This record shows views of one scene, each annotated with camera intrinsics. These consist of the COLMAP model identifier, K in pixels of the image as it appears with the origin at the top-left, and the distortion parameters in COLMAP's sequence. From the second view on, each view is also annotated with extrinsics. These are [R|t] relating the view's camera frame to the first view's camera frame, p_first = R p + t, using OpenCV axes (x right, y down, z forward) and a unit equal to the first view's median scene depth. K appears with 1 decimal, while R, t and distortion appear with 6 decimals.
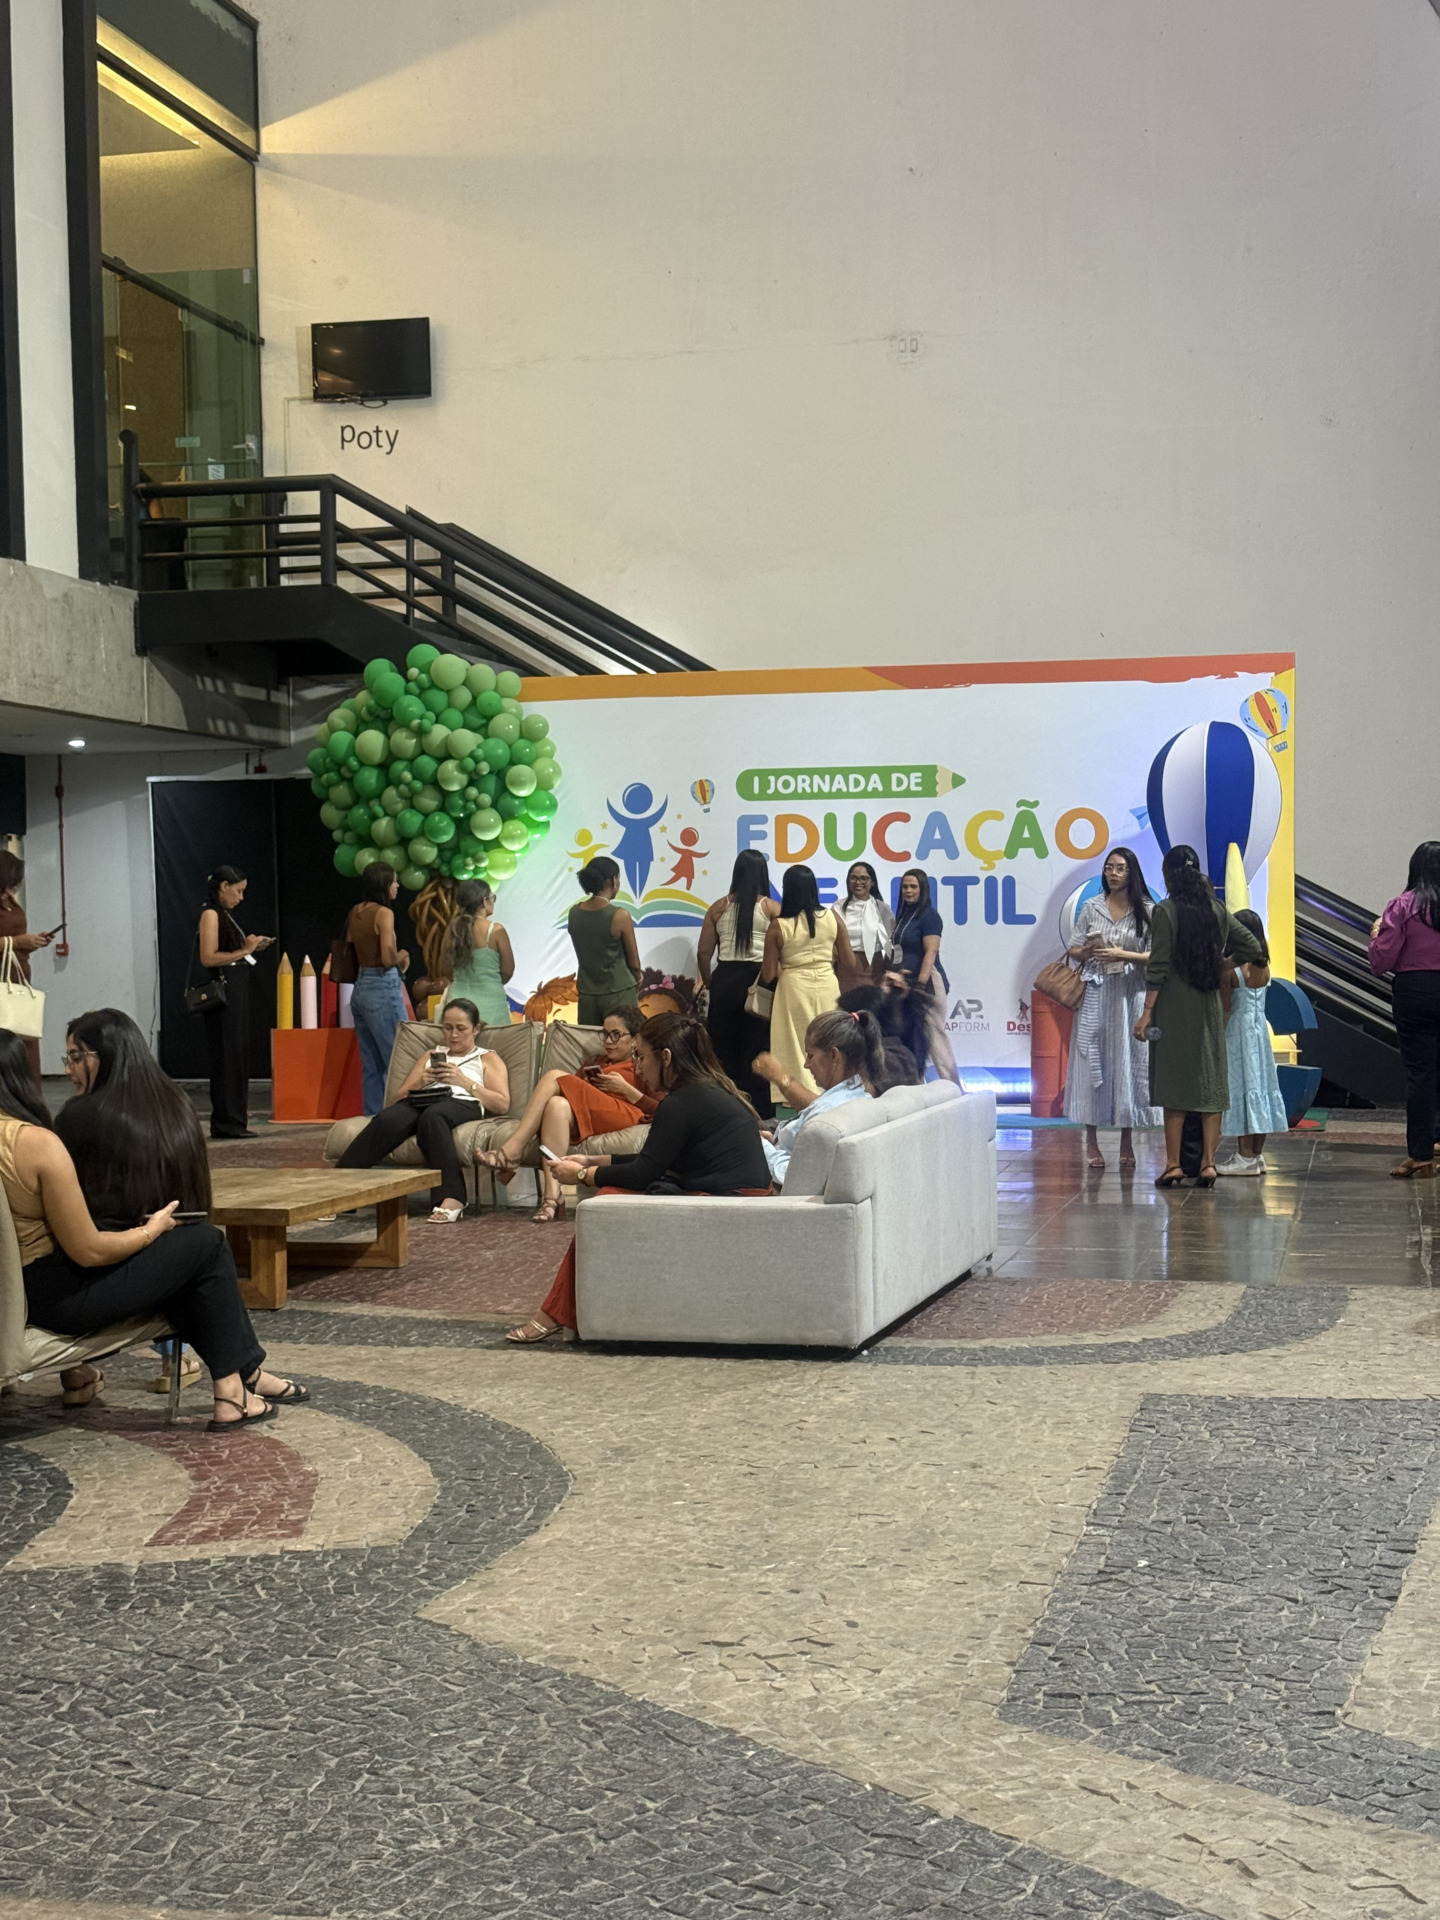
lens RADIAL K [[2666.9, 0, 720.0], [0, 2666.9, 960.0], [0, 0, 1]] dist [0.179248, -0.377014]
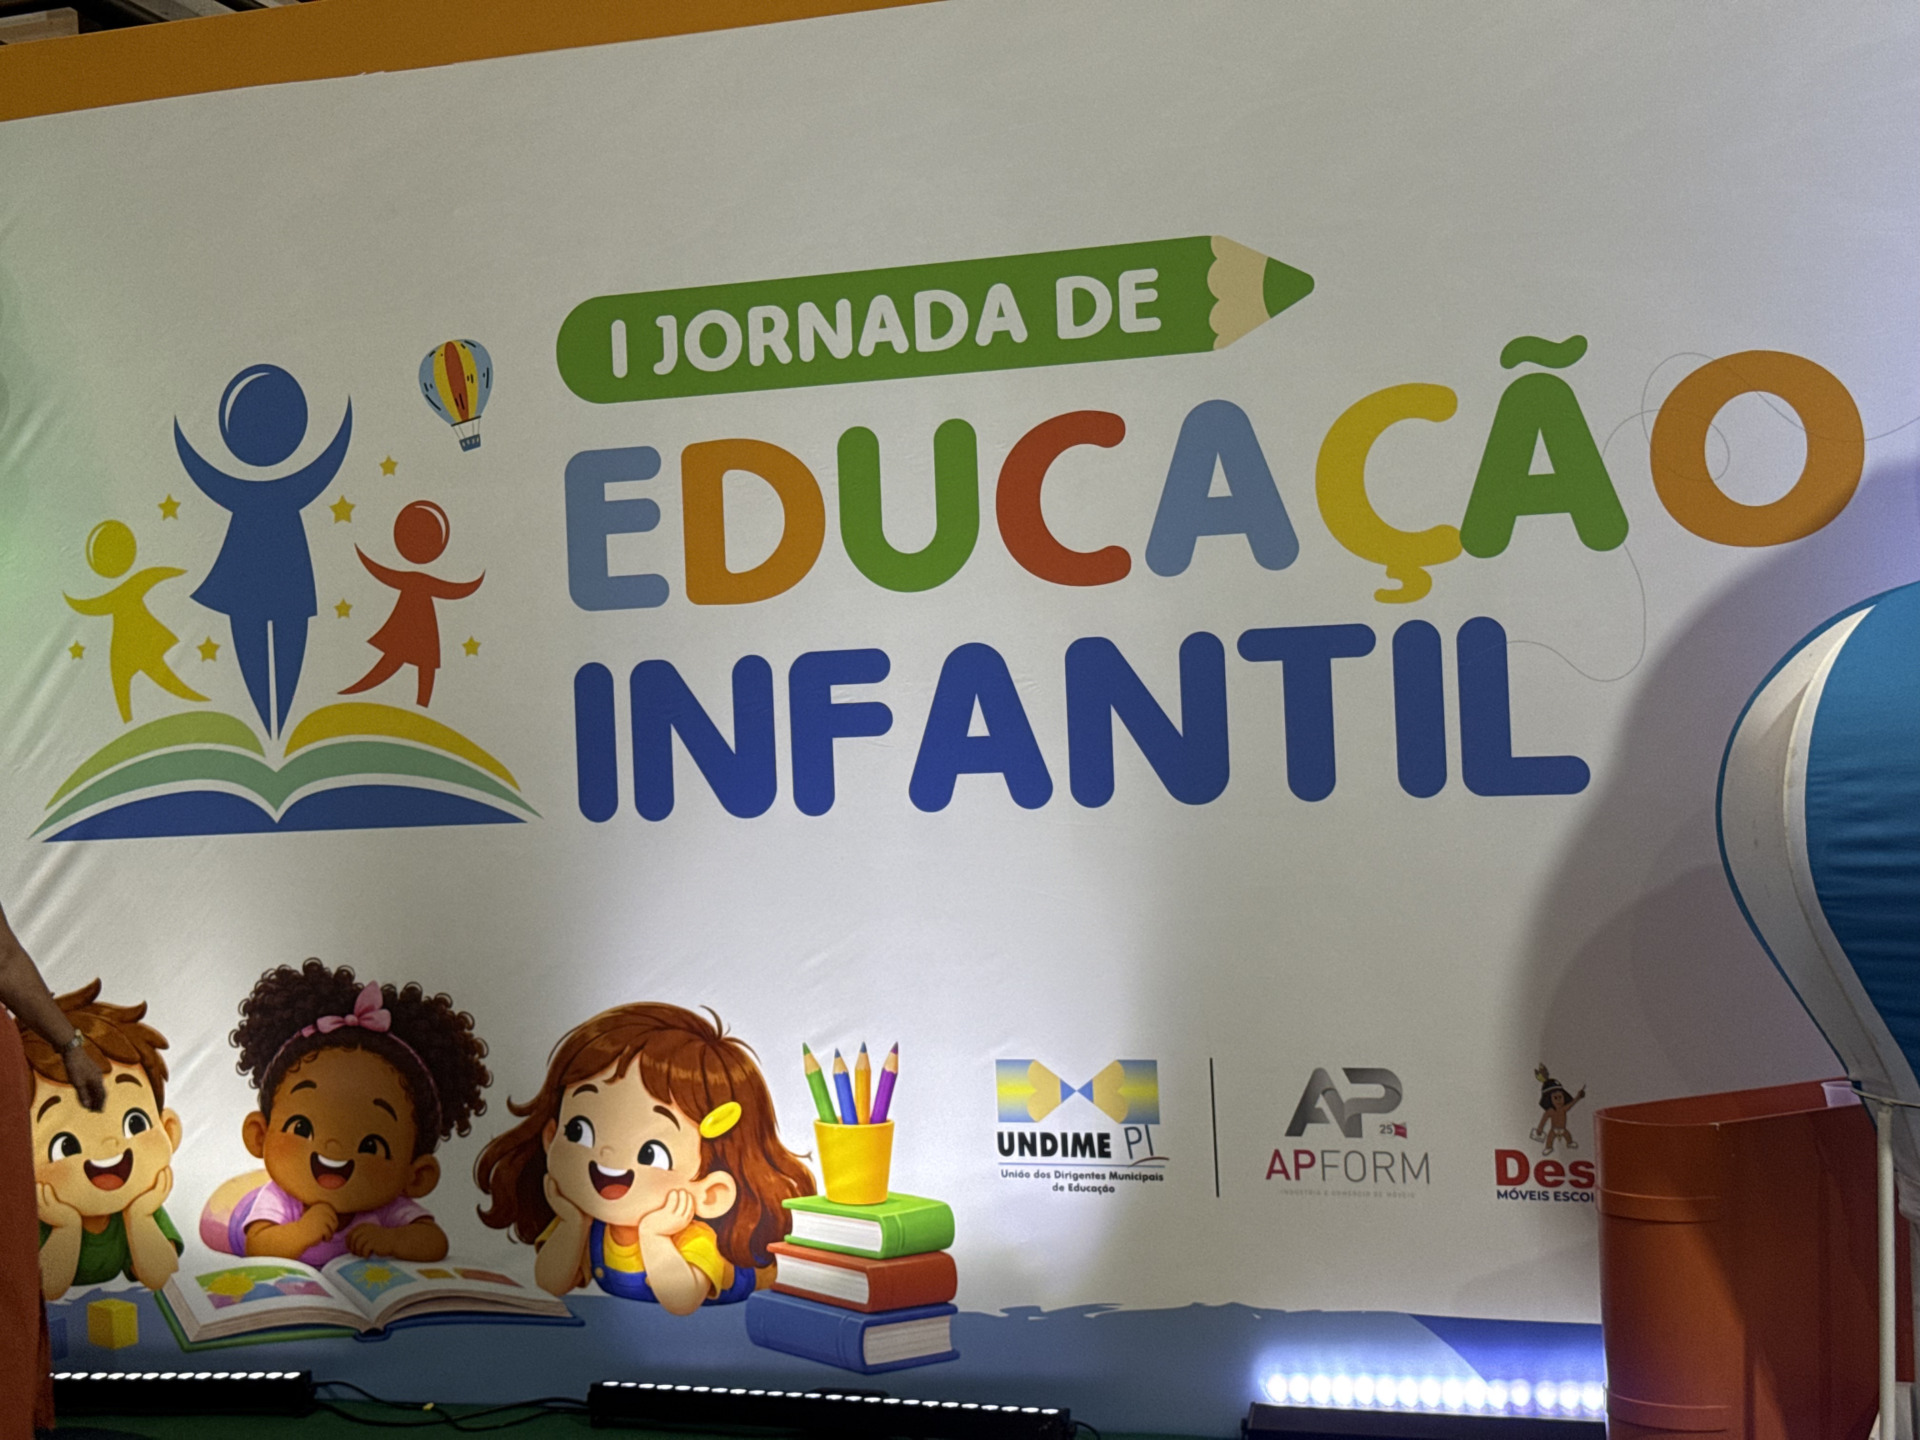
lens RADIAL K [[2666.9, 0, 960.0], [0, 2666.9, 720.0], [0, 0, 1]] dist [0.179248, -0.377014]
pose [[0.995563, -0.033013, -0.088116, 0.077814], [0.031886, 0.999391, -0.014165, -0.018606], [0.088530, 0.011292, 0.996010, 0.712614]]
